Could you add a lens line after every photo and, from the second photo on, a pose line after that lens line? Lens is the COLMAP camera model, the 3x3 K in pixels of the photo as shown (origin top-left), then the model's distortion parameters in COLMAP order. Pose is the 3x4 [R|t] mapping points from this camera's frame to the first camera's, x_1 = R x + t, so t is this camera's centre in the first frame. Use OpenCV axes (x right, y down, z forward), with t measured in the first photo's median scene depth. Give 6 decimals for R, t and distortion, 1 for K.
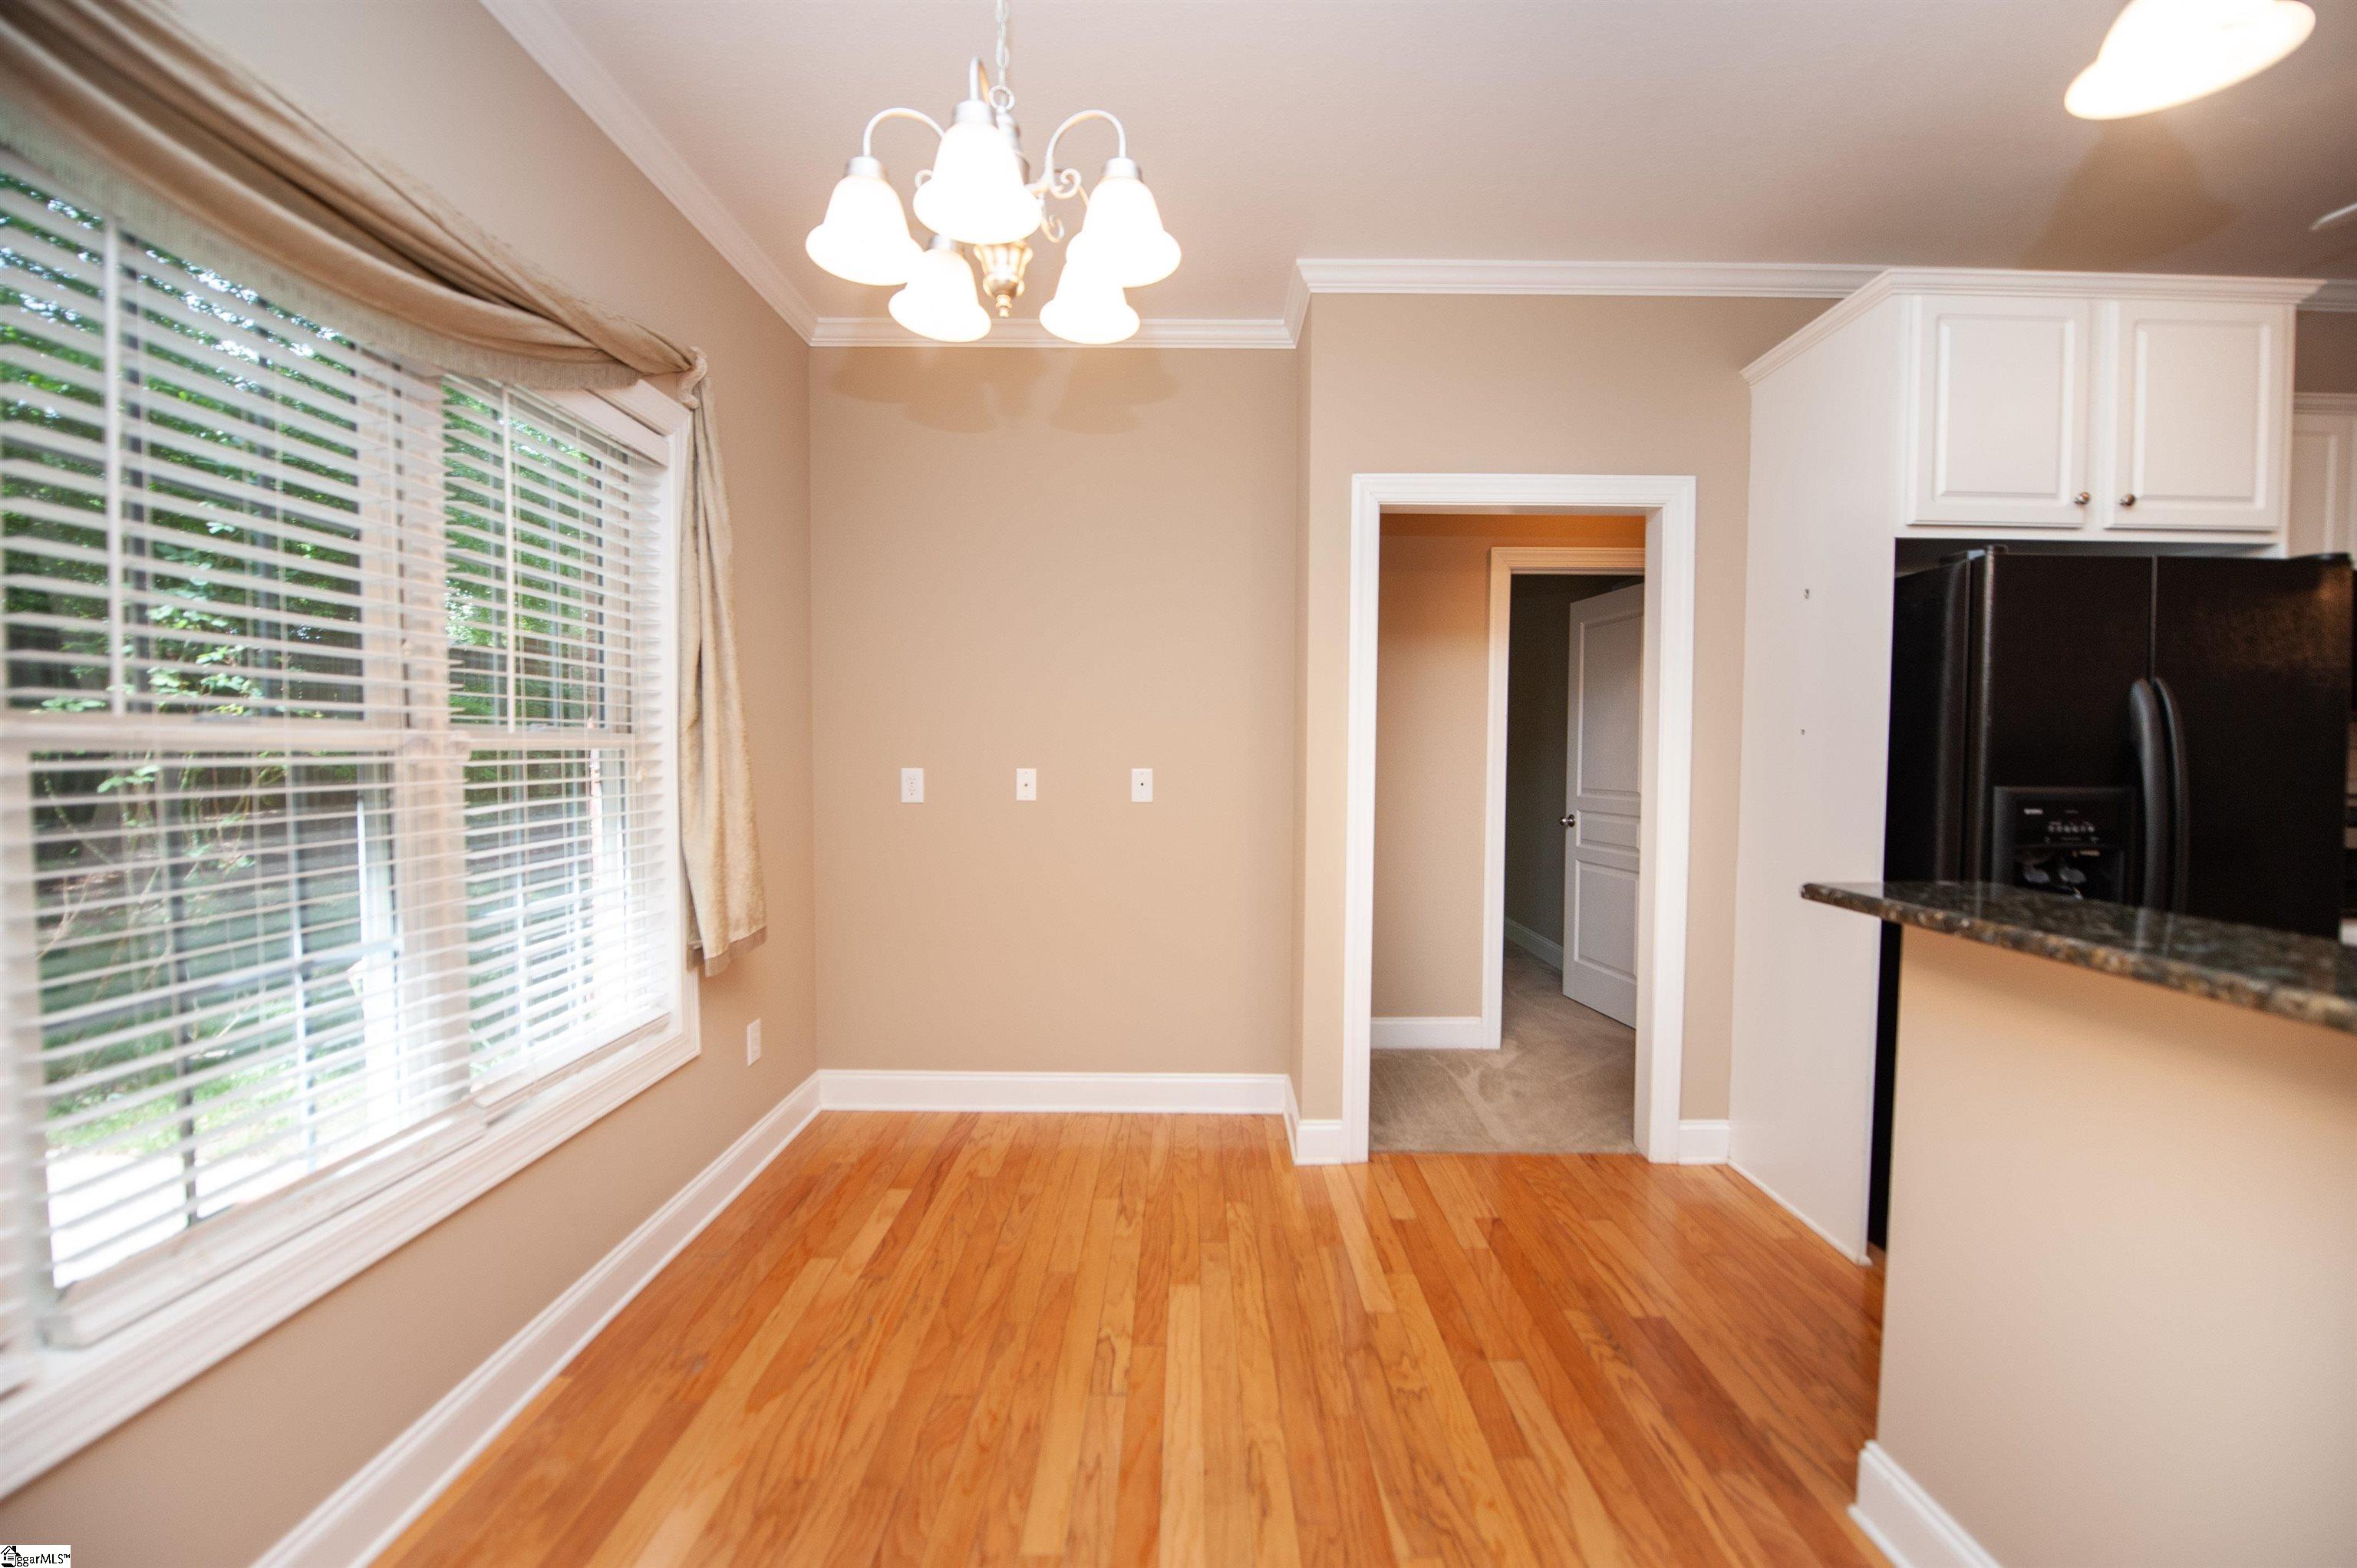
lens RADIAL K [[955.5, 0, 1188.6], [0, 955.5, 789.4], [0, 0, 1]] dist [-0.013419, -0.007857]
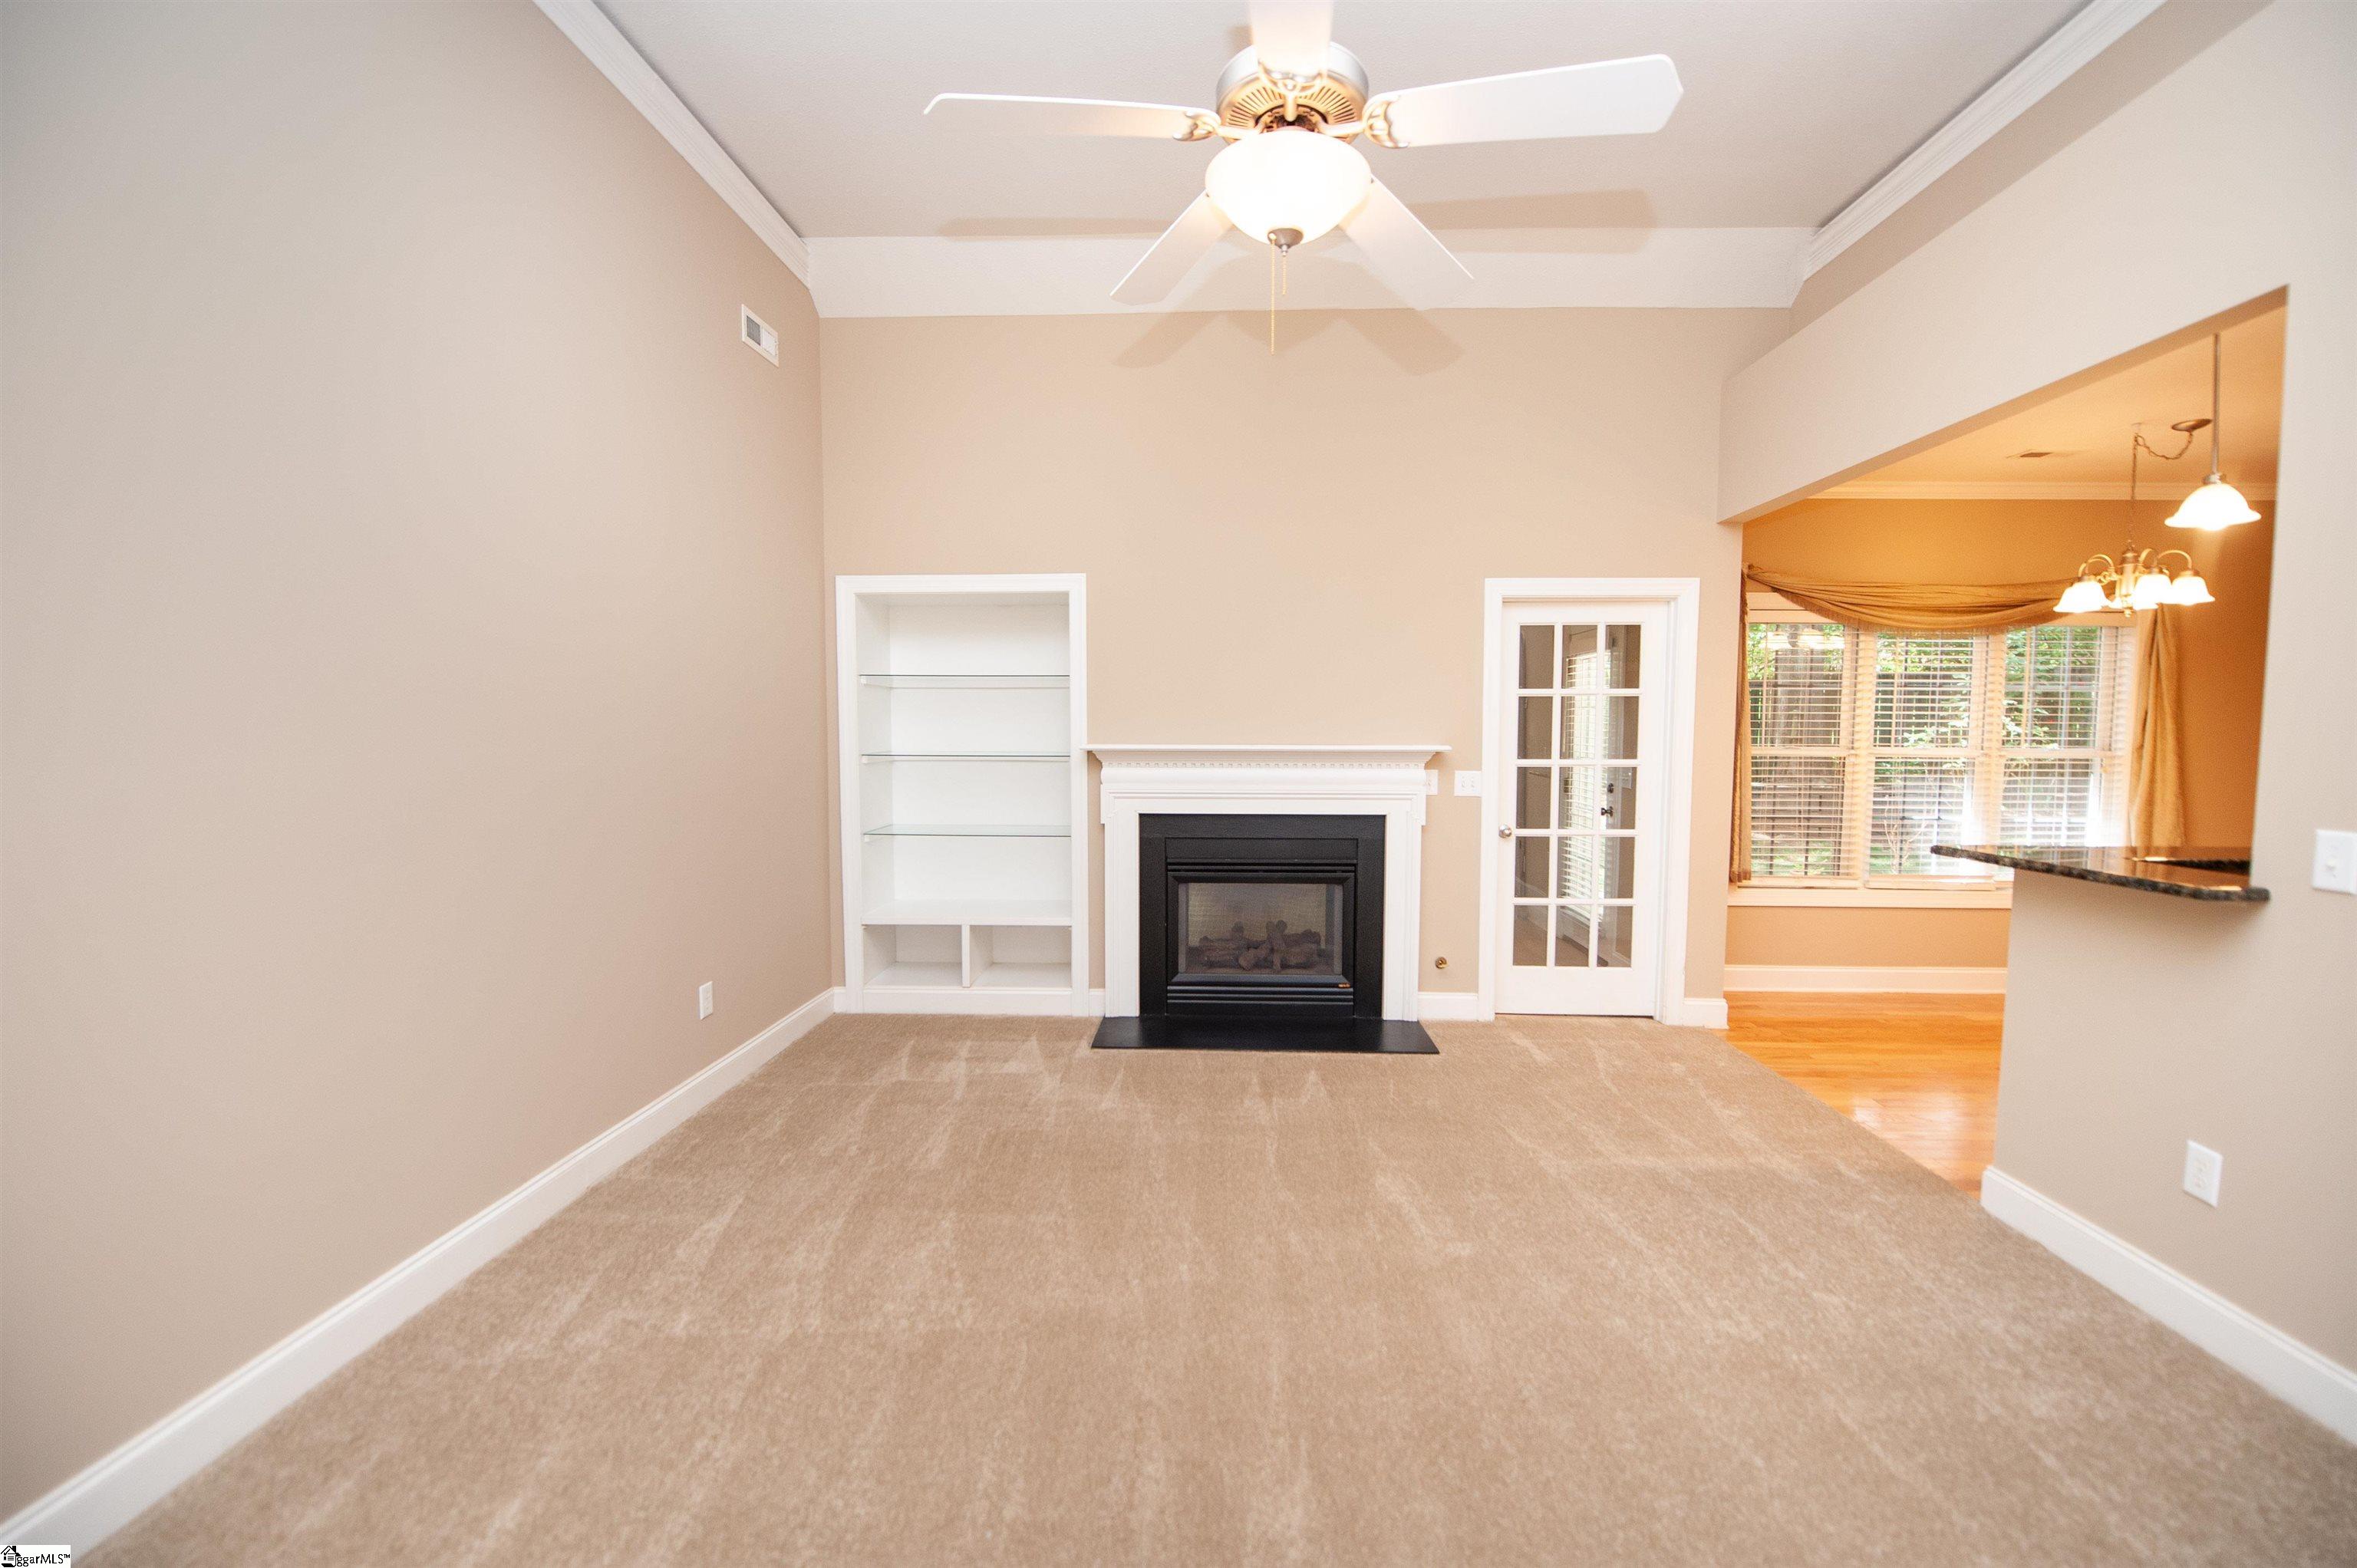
lens RADIAL K [[955.5, 0, 1188.6], [0, 955.5, 789.4], [0, 0, 1]] dist [-0.013419, -0.007857]
pose [[-0.033303, 0.058951, -0.997705, 1.810802], [-0.045899, 0.997115, 0.060448, -0.002124], [0.998391, 0.047806, -0.030501, -1.153617]]
